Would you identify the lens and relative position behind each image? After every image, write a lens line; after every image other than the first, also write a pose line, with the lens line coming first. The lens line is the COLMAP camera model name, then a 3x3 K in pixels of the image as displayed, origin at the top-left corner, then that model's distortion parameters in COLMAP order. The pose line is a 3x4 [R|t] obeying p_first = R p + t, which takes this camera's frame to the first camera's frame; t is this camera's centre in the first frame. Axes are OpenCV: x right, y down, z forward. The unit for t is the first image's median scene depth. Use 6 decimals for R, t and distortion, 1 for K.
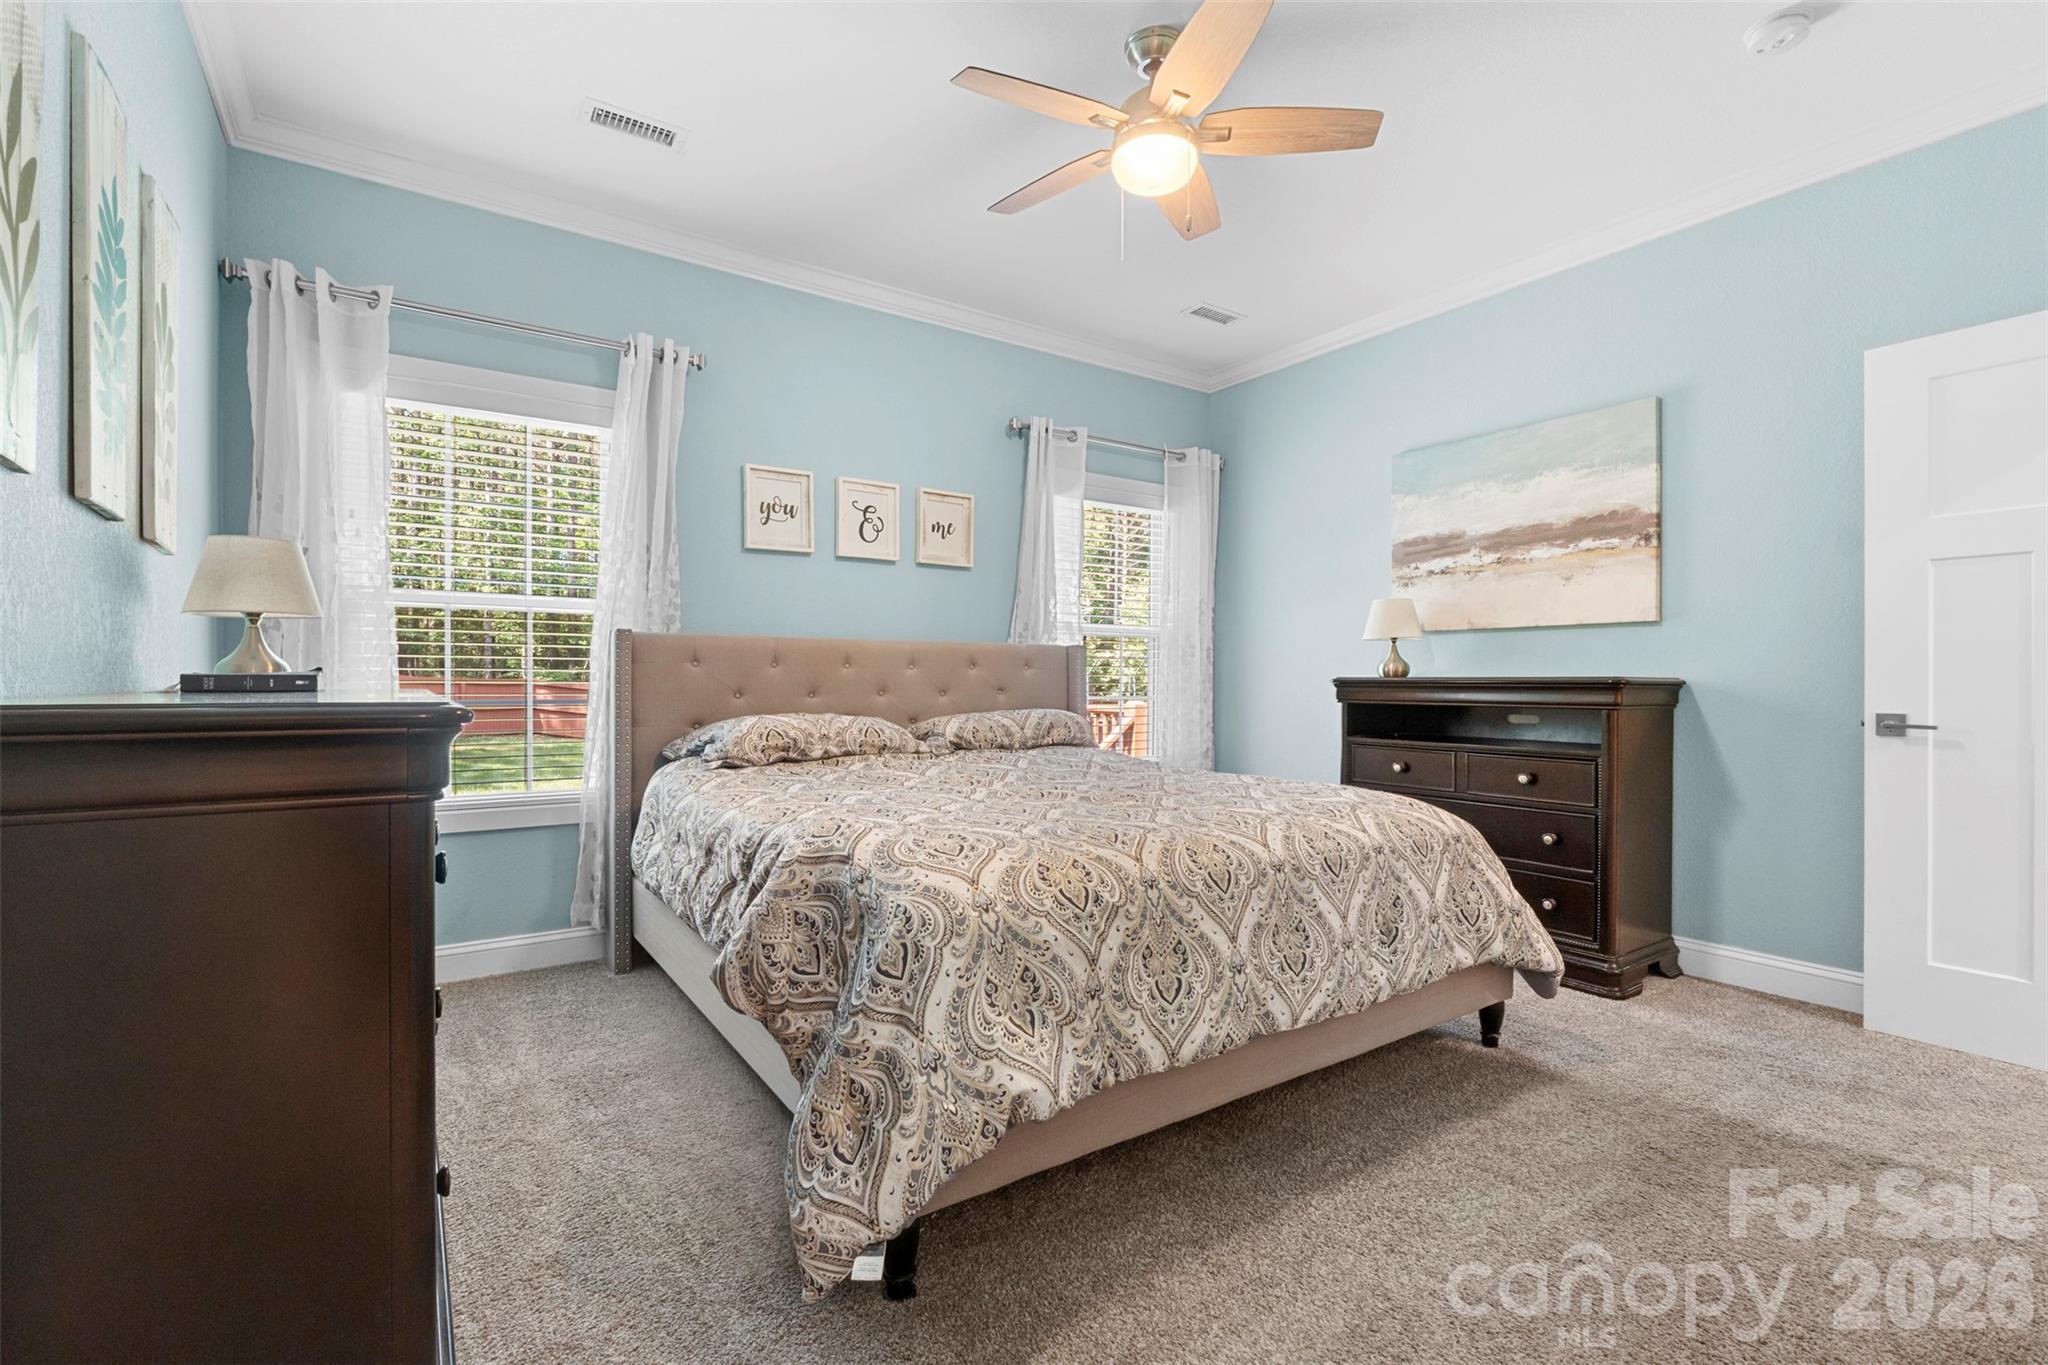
lens RADIAL K [[923.8, 0, 1004.1], [0, 923.8, 684.9], [0, 0, 1]] dist [-0.003191, 0.000942]
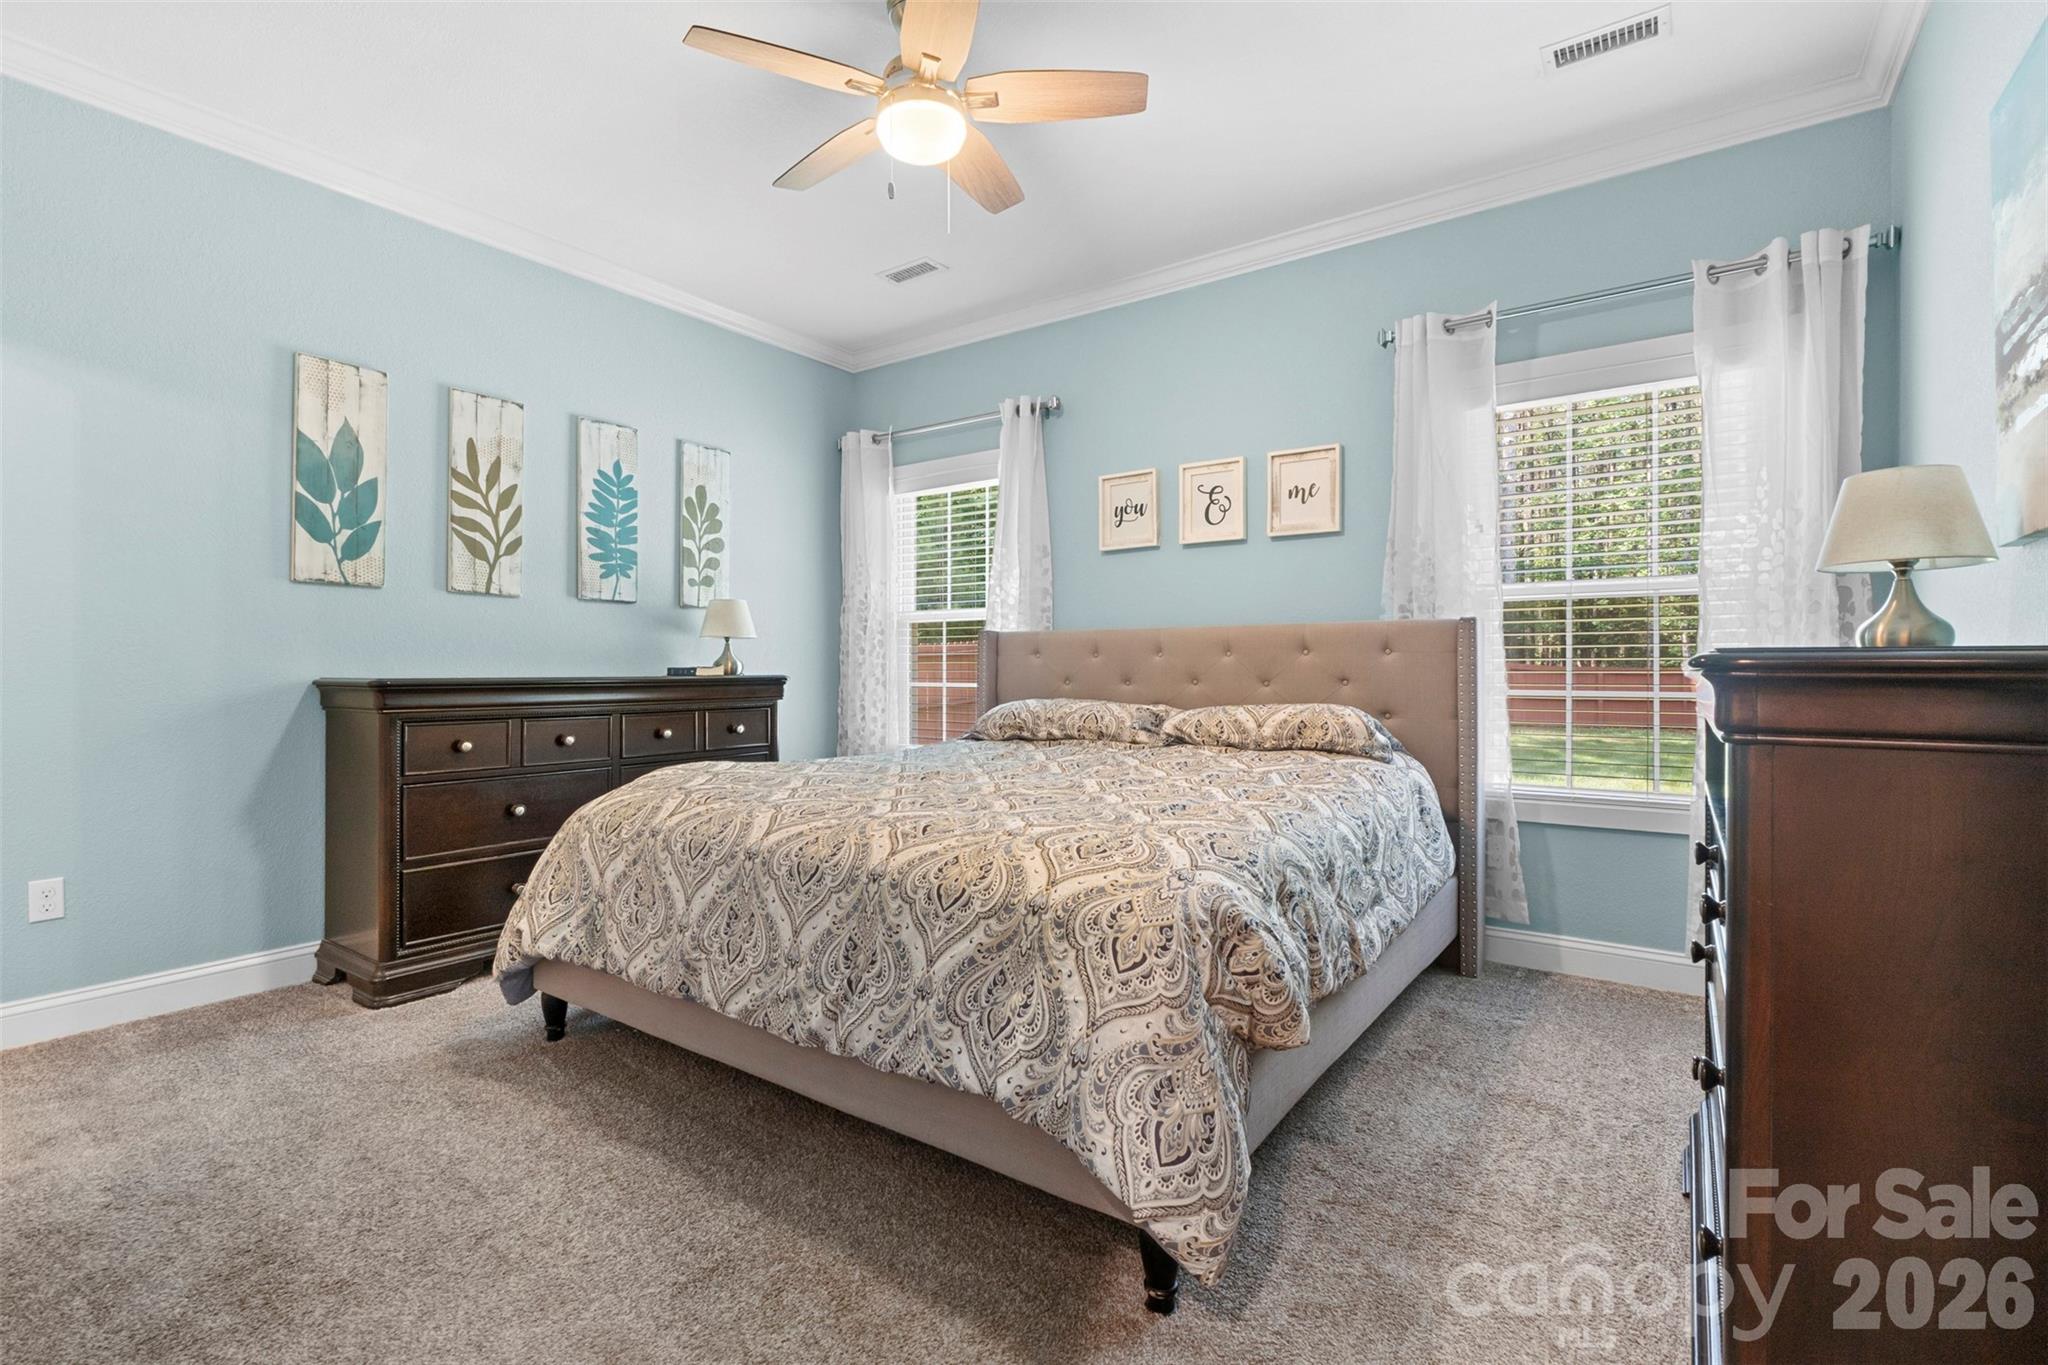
lens RADIAL K [[923.8, 0, 1002.4], [0, 923.8, 667.0], [0, 0, 1]] dist [-0.003191, 0.000942]
pose [[0.339840, -0.005870, -0.940465, 0.720363], [-0.002385, 0.999972, -0.007103, 0.000689], [0.940480, 0.004657, 0.339816, 0.498718]]
